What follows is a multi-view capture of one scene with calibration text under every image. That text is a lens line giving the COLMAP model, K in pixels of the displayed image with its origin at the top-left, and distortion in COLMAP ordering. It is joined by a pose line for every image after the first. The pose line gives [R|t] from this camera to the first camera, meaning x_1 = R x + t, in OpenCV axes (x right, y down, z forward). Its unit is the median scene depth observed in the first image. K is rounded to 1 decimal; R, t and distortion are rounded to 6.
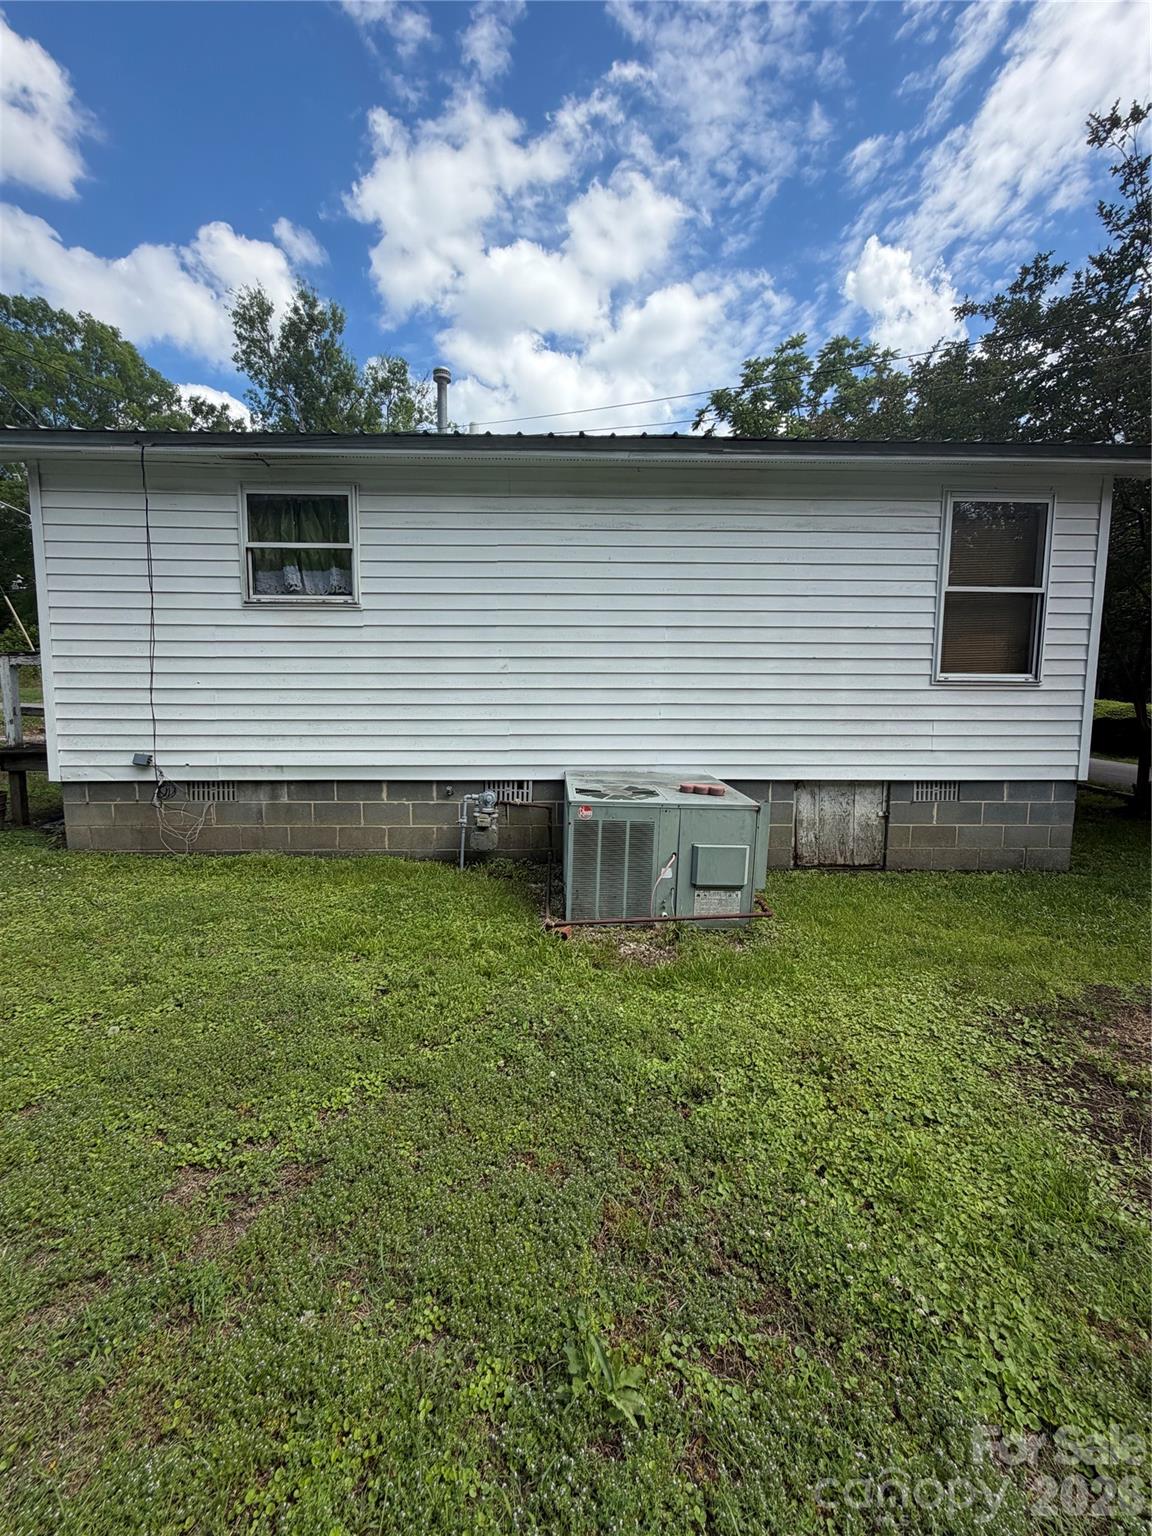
lens RADIAL K [[620.1, 0, 573.9], [0, 620.1, 771.1], [0, 0, 1]] dist [-0.000604, 0.000397]
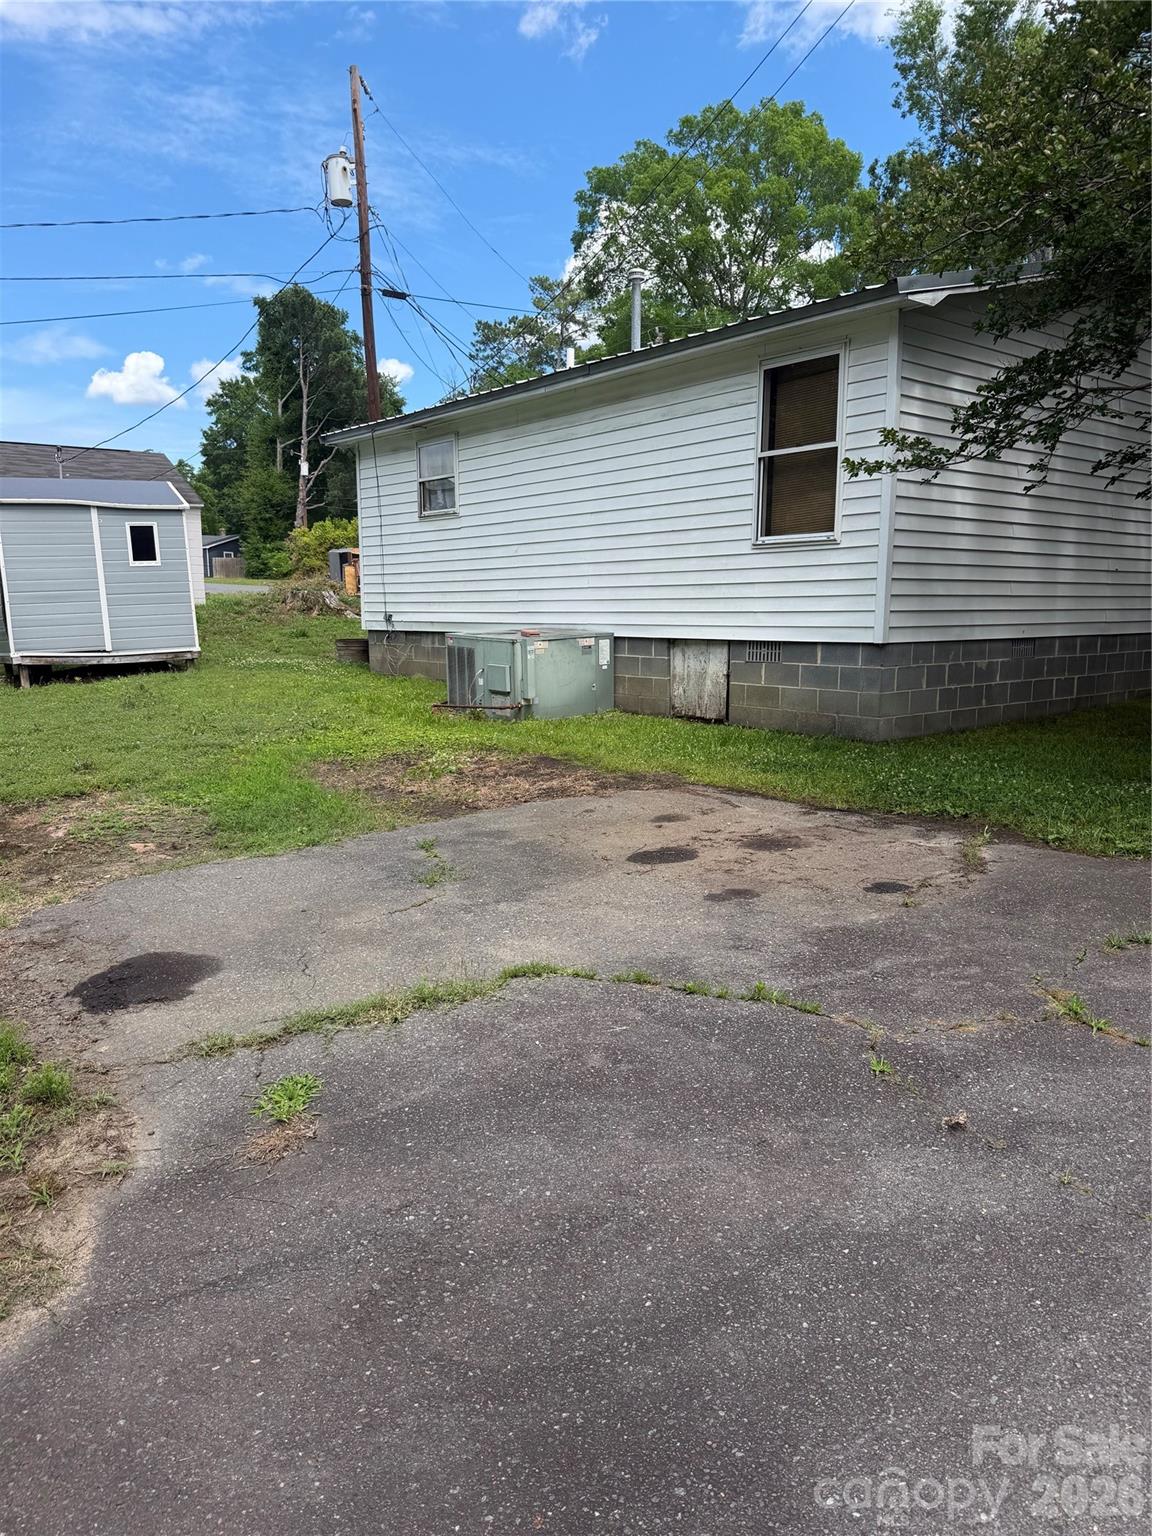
lens RADIAL K [[1037.0, 0, 577.2], [0, 1037.0, 770.0], [0, 0, 1]] dist [0.007422, -0.007665]
pose [[0.615562, 0.117930, -0.779215, 1.806340], [-0.067010, 0.992992, 0.097347, 0.082146], [0.785235, -0.007708, 0.619150, -0.322975]]
